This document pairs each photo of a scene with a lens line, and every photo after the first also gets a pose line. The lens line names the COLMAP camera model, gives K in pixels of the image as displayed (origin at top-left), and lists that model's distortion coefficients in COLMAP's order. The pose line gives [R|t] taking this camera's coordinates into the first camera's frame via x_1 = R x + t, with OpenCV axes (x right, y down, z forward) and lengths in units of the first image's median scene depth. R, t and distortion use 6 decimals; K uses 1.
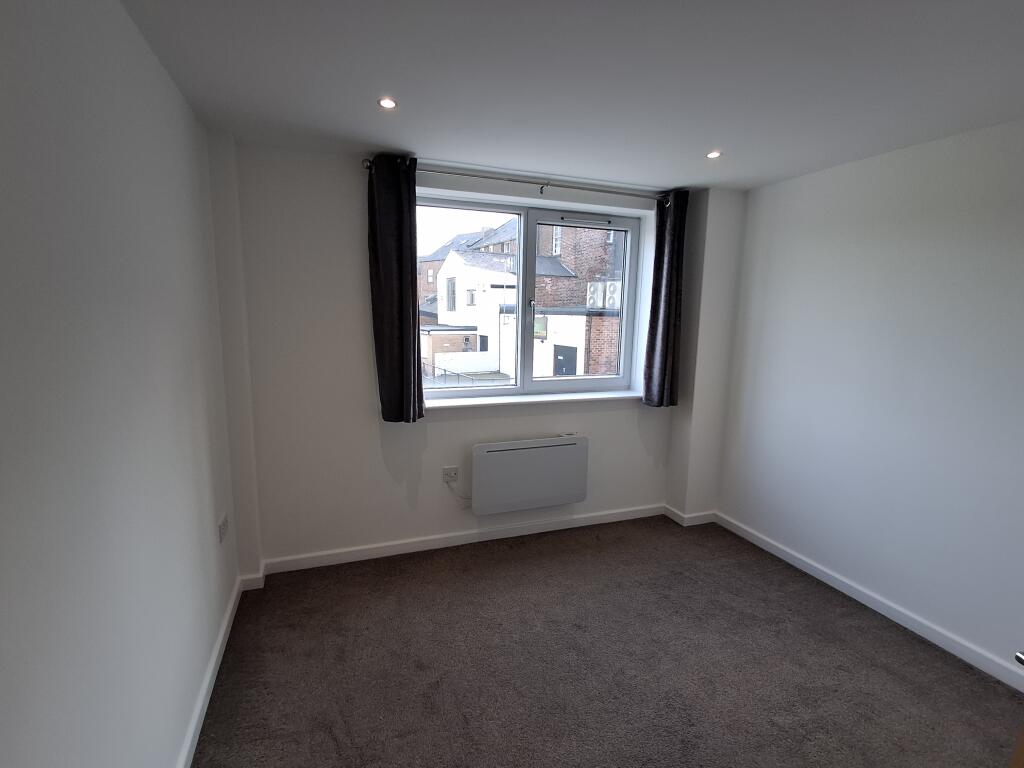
lens RADIAL K [[475.0, 0, 494.0], [0, 475.0, 385.0], [0, 0, 1]] dist [0.000256, -0.010752]
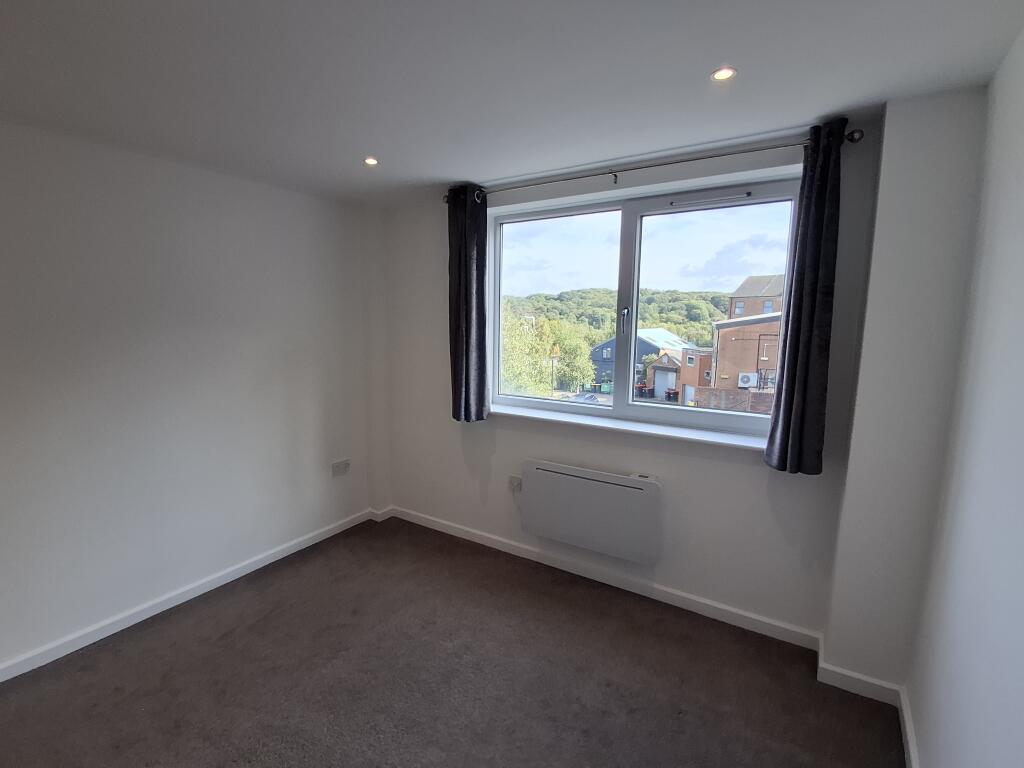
lens RADIAL K [[496.4, 0, 512.0], [0, 496.4, 384.0], [0, 0, 1]] dist [-0.003313, -0.000548]
pose [[0.606562, 0.095450, -0.789286, 0.684095], [-0.111212, 0.993193, 0.034642, -0.054950], [0.787220, 0.066765, 0.613048, 0.319926]]
